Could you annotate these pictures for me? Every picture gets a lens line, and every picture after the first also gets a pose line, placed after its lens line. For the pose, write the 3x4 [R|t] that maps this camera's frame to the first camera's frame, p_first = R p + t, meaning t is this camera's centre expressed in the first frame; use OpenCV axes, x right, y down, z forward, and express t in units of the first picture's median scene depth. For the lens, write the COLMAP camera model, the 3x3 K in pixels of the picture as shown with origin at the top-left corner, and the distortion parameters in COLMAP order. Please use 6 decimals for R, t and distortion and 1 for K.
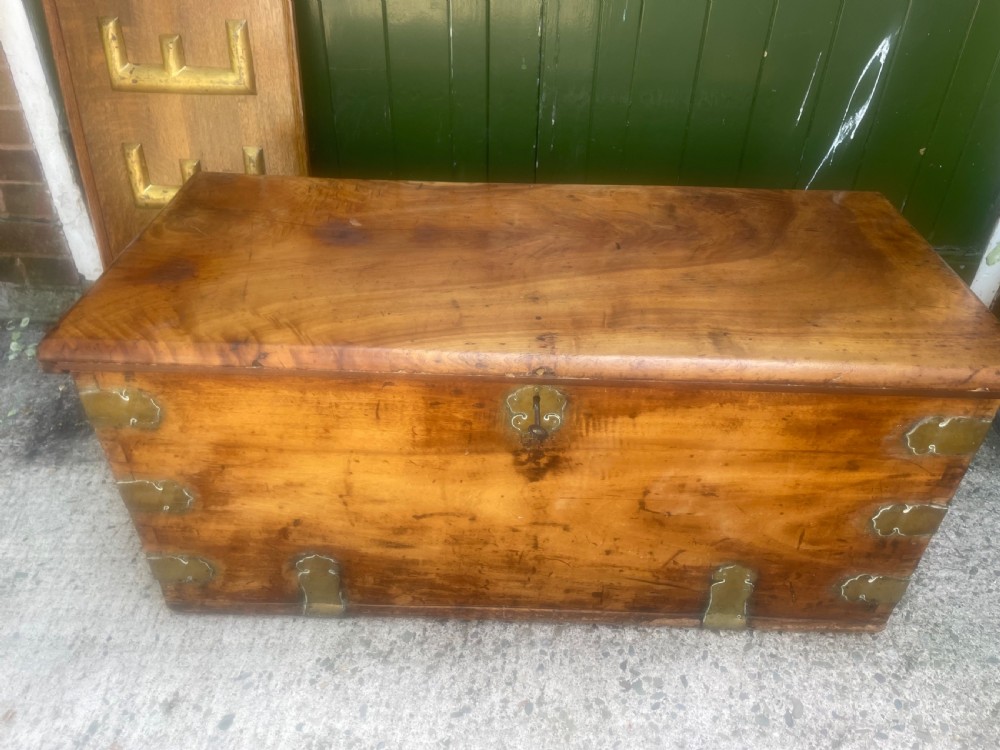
lens RADIAL K [[762.3, 0, 505.5], [0, 762.3, 363.8], [0, 0, 1]] dist [0.083635, -0.116696]
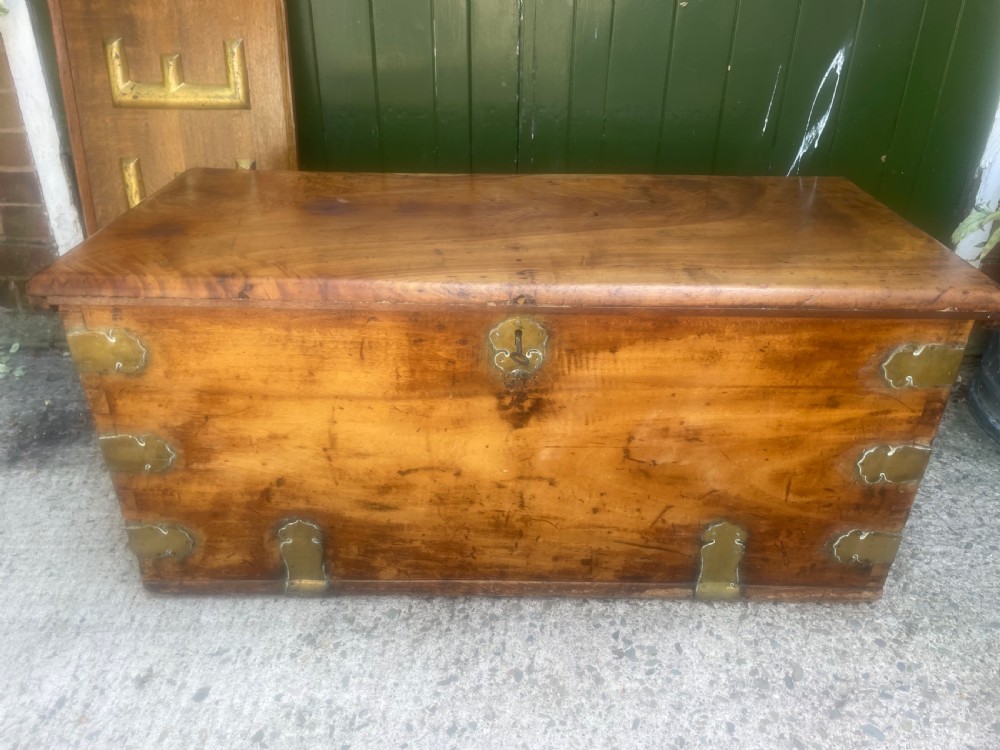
lens RADIAL K [[762.3, 0, 503.4], [0, 762.3, 361.6], [0, 0, 1]] dist [0.083635, -0.116696]
pose [[0.999808, -0.016608, 0.010397, 0.008053], [0.017847, 0.990917, -0.133284, 0.184267], [-0.008089, 0.133444, 0.991023, -0.003179]]
